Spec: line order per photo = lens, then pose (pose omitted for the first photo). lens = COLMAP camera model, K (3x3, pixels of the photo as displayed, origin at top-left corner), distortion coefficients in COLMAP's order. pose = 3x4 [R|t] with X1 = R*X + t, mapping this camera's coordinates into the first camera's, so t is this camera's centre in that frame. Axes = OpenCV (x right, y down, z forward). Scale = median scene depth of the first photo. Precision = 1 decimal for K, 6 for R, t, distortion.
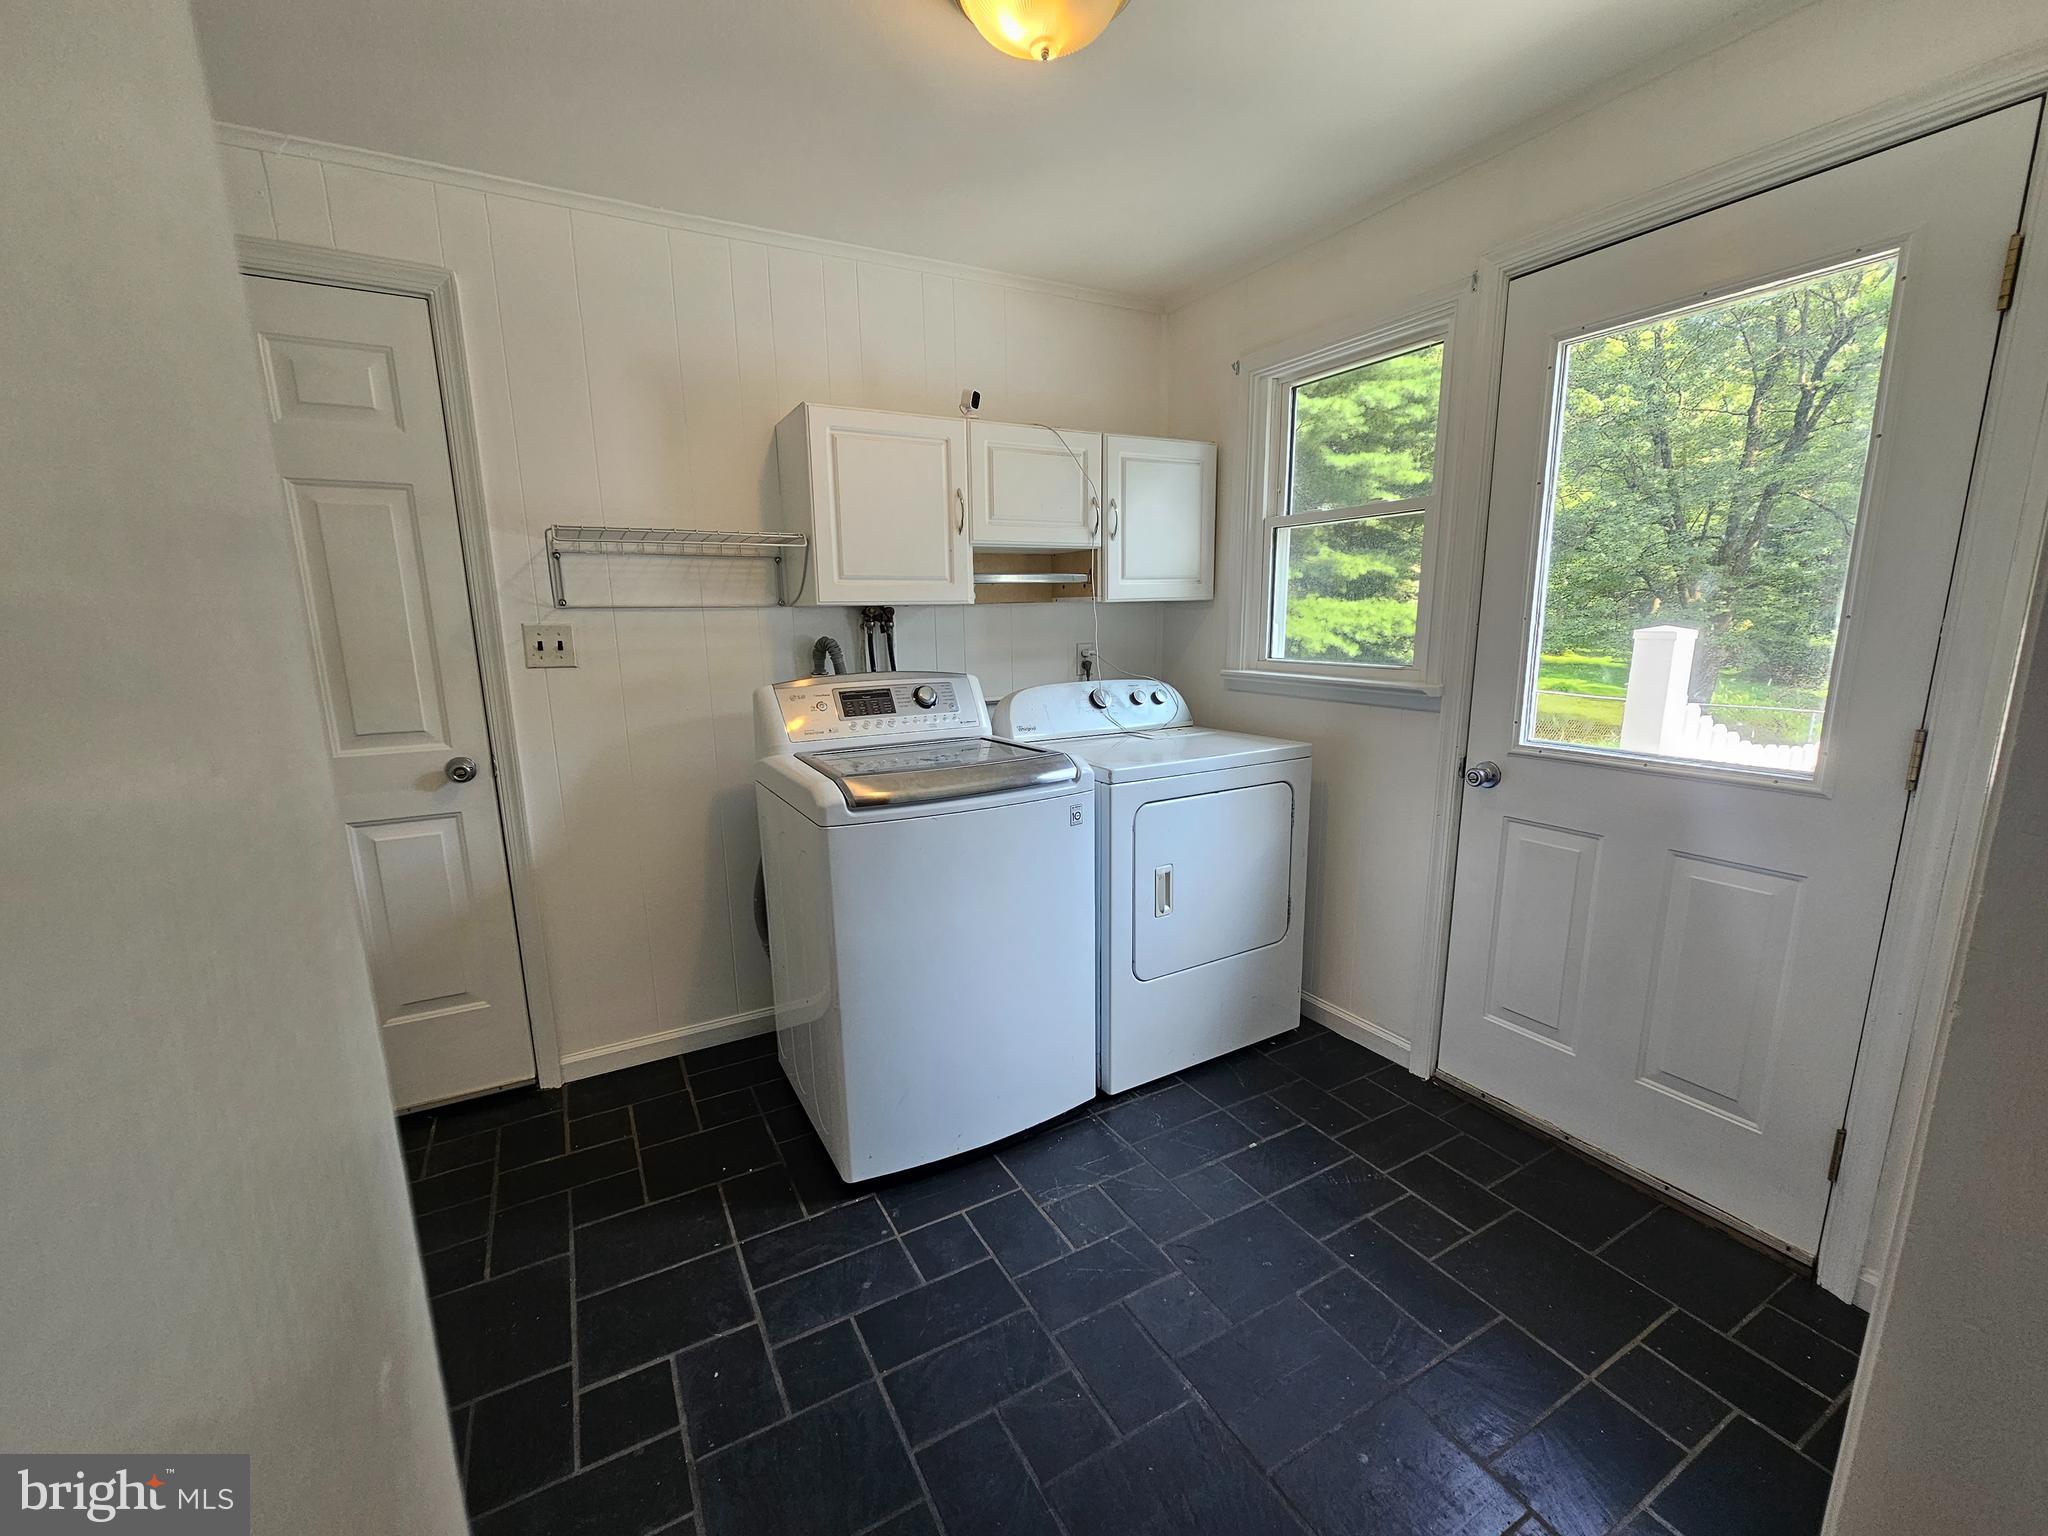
lens RADIAL K [[826.1, 0, 1039.4], [0, 826.1, 772.8], [0, 0, 1]] dist [-0.000365, -0.000199]
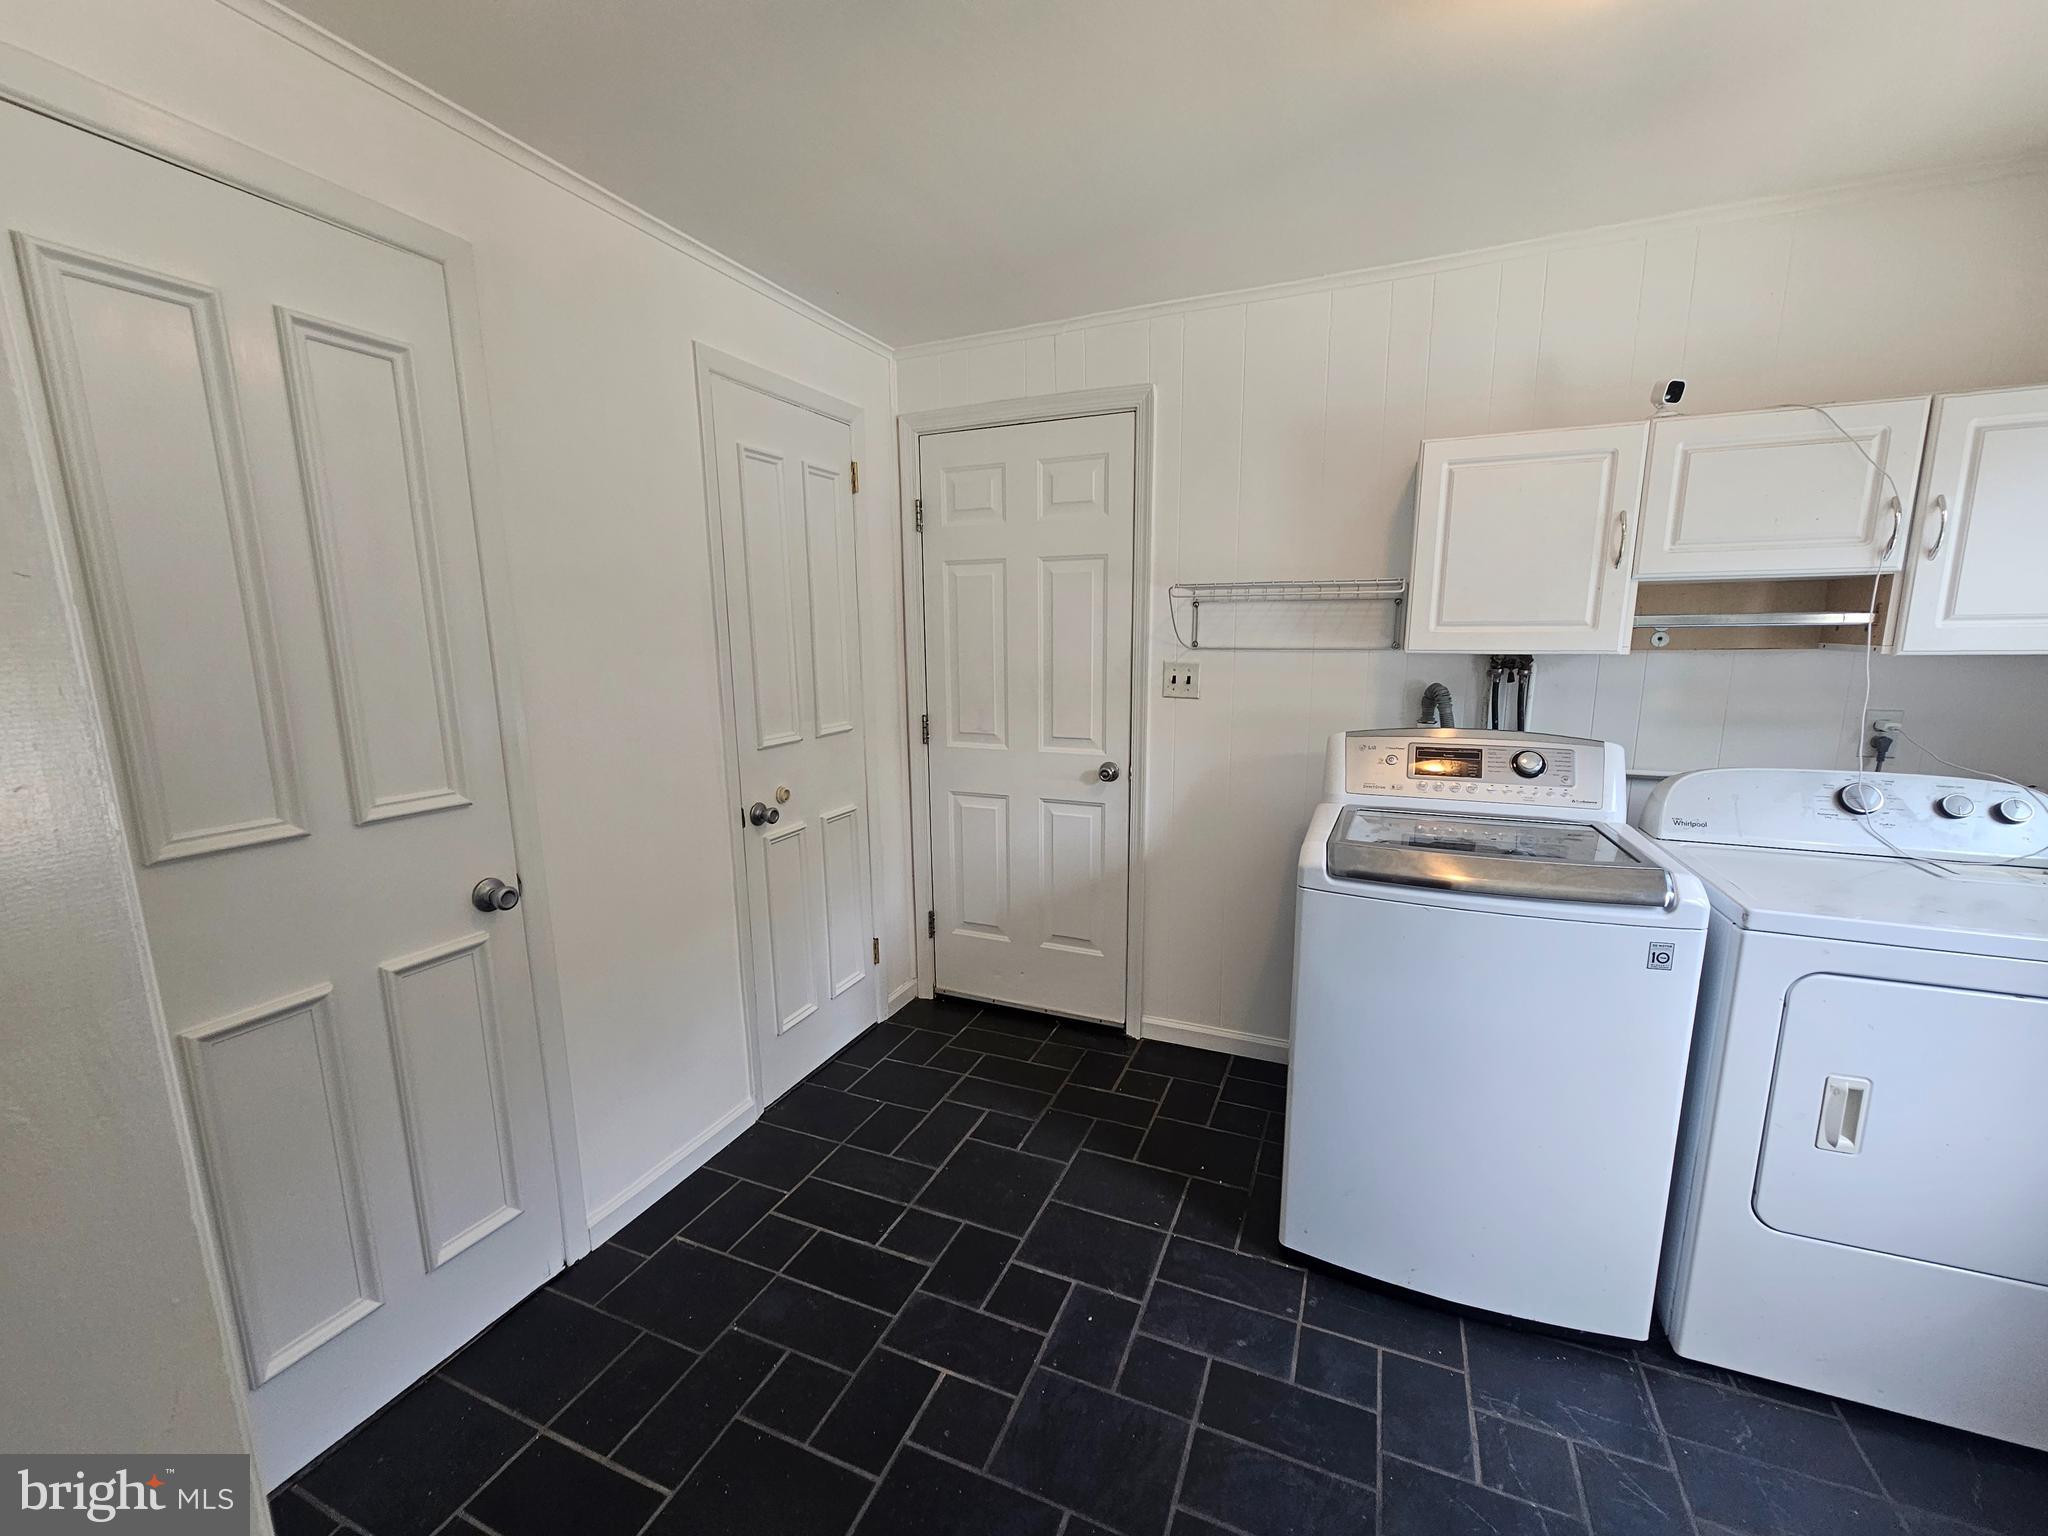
lens RADIAL K [[826.1, 0, 1021.1], [0, 826.1, 782.5], [0, 0, 1]] dist [-0.000365, -0.000199]
pose [[0.614415, 0.154767, -0.773654, 0.213577], [-0.155404, 0.985102, 0.073649, -0.059466], [0.773527, 0.074978, 0.629313, 0.079360]]
